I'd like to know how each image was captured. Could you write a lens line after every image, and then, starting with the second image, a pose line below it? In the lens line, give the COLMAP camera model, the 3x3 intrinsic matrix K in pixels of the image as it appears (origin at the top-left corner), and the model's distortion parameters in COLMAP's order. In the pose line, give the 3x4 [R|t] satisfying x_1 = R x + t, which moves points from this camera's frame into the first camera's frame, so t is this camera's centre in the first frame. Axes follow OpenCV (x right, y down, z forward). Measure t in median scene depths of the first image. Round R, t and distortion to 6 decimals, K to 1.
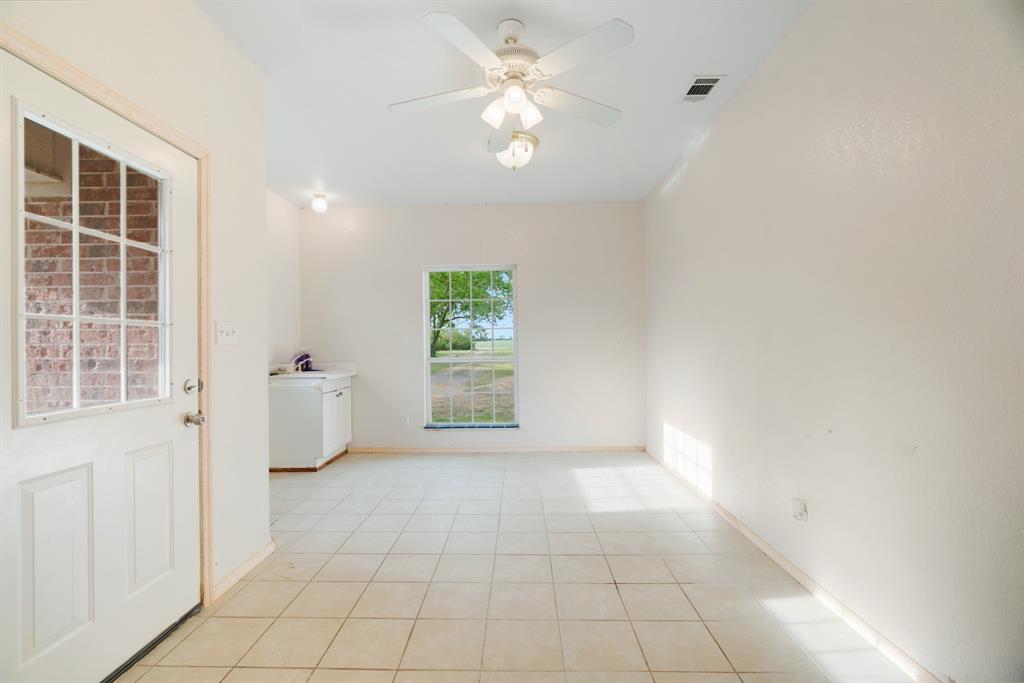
lens RADIAL K [[462.3, 0, 511.1], [0, 462.3, 351.6], [0, 0, 1]] dist [-0.001955, -0.000292]
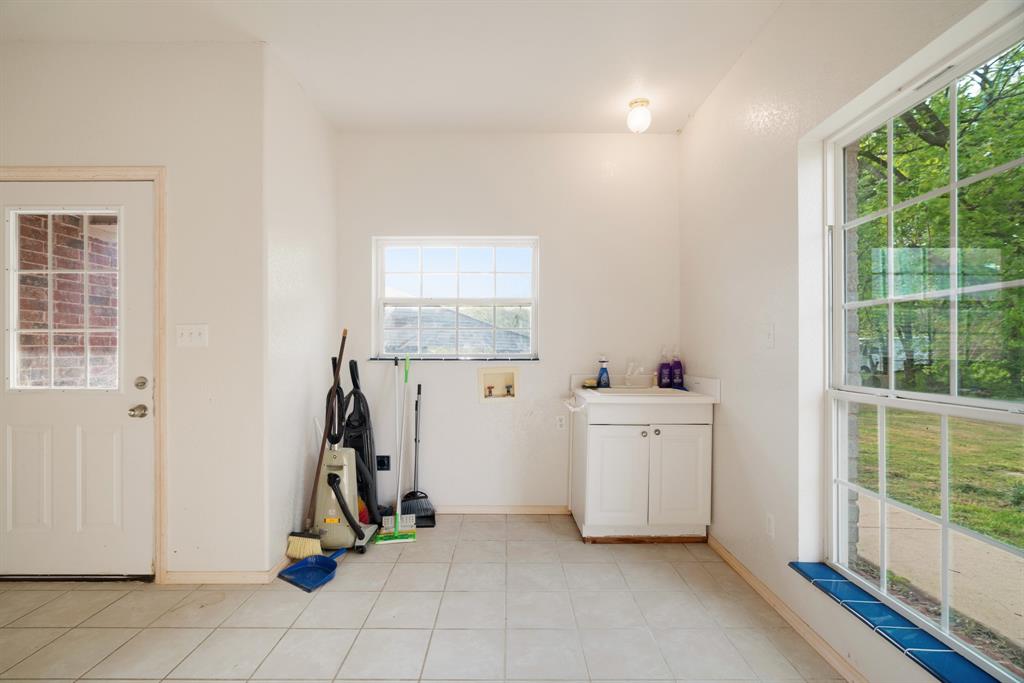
lens RADIAL K [[462.3, 0, 511.1], [0, 462.3, 351.6], [0, 0, 1]] dist [-0.001955, -0.000292]
pose [[0.013486, 0.002839, -0.999905, 0.434311], [-0.013250, 0.999909, 0.002660, -0.013381], [0.999821, 0.013213, 0.013522, 1.758539]]
